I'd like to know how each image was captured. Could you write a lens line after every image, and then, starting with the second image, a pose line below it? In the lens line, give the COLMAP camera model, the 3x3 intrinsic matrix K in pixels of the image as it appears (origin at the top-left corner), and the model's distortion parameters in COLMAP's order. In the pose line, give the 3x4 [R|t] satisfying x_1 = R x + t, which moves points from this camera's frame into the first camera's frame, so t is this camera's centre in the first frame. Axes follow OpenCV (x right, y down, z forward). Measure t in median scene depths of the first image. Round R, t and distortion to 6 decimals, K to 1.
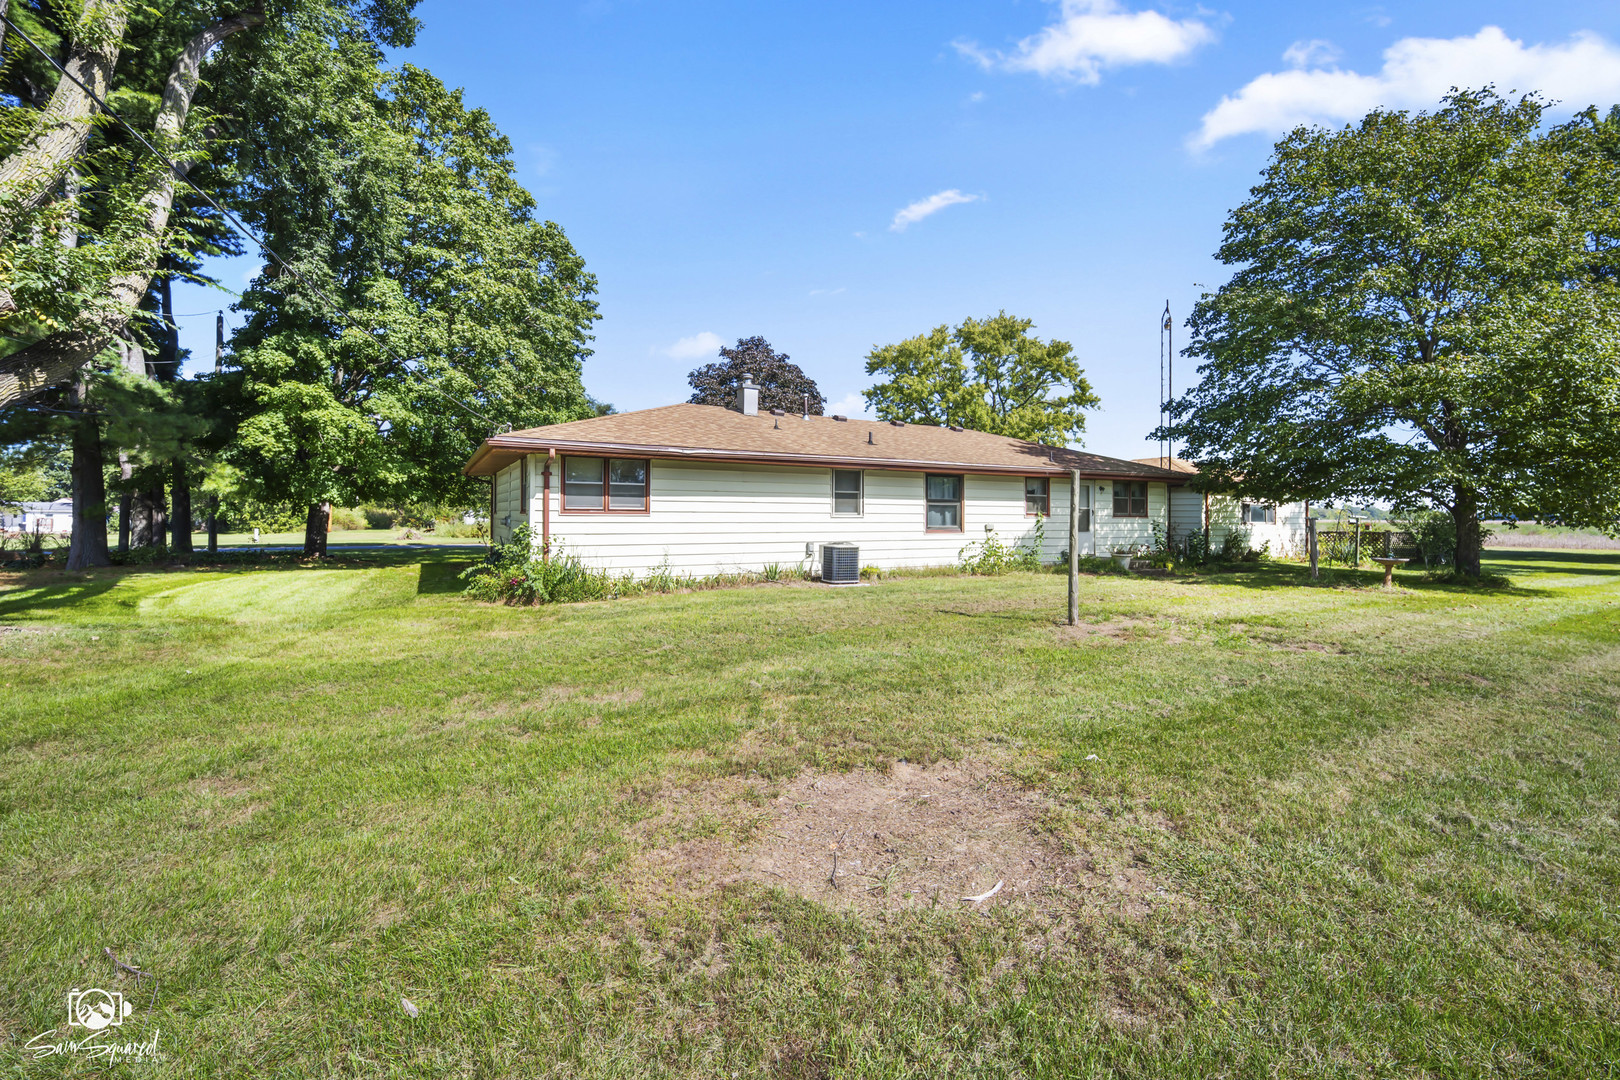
lens RADIAL K [[668.1, 0, 849.3], [0, 668.1, 522.1], [0, 0, 1]] dist [0.002046, 0.000105]
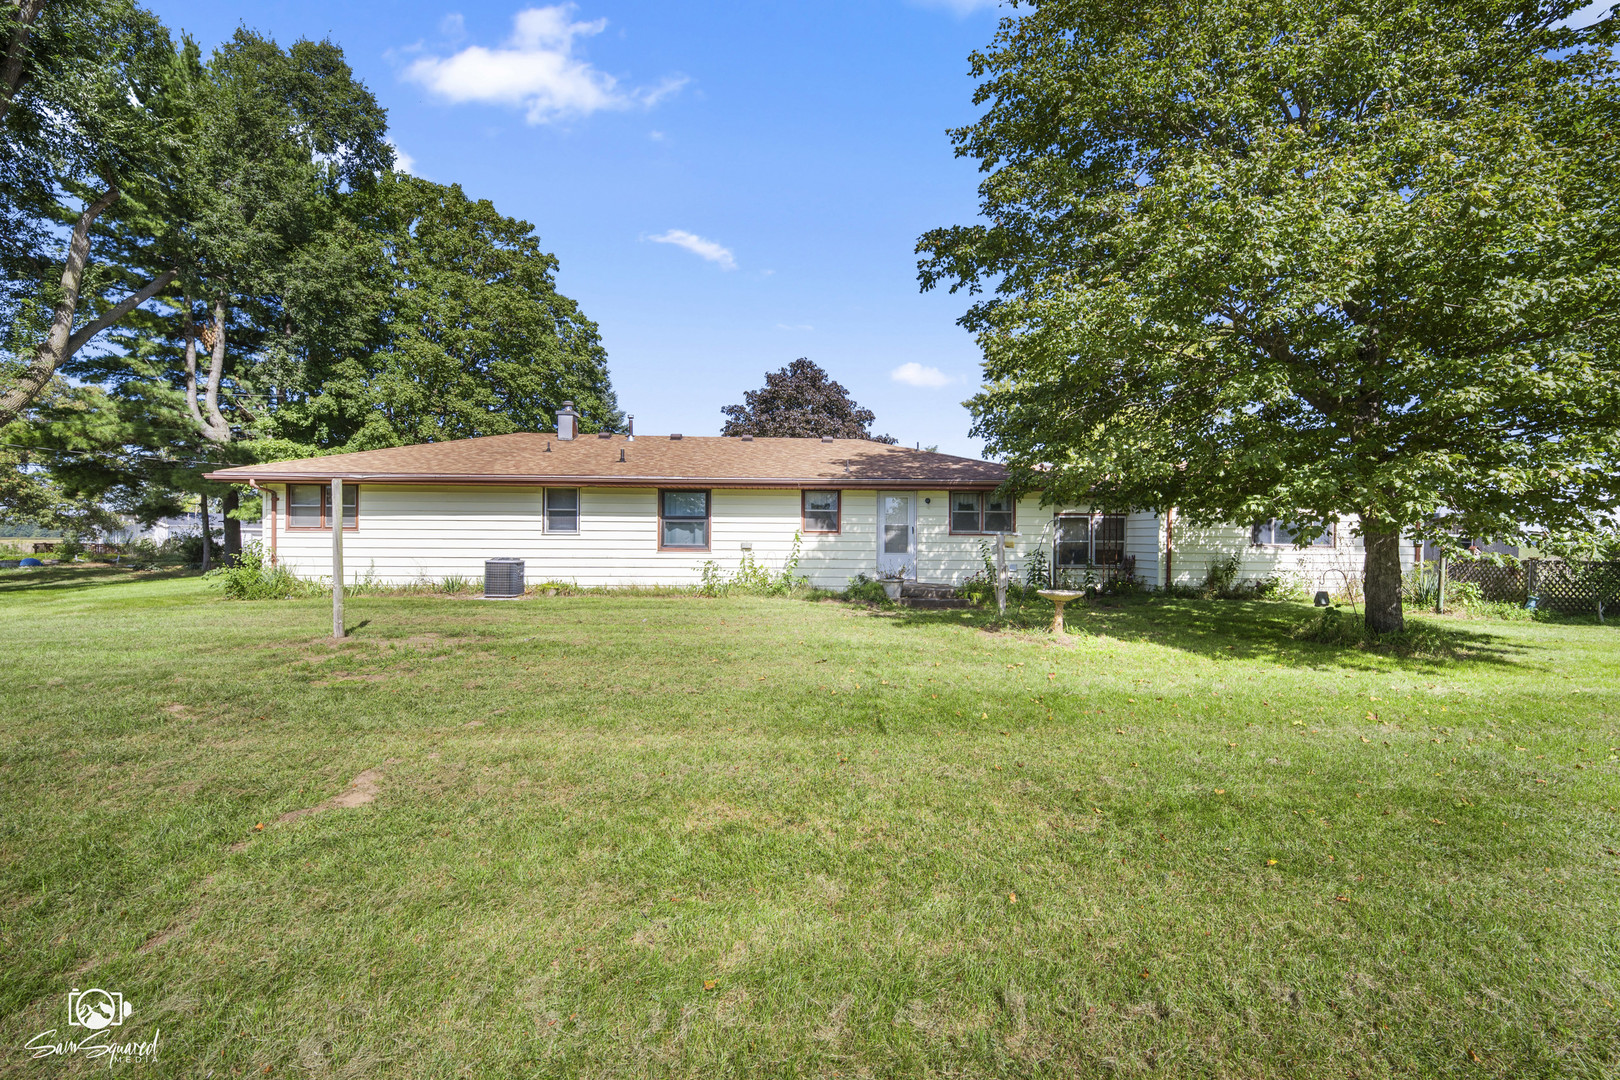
lens RADIAL K [[668.1, 0, 849.3], [0, 668.1, 522.1], [0, 0, 1]] dist [0.002046, 0.000105]
pose [[0.896111, -0.007508, -0.443767, 0.757459], [-0.006175, 0.999549, -0.029382, 0.001046], [0.443787, 0.029070, 0.895660, 0.251248]]
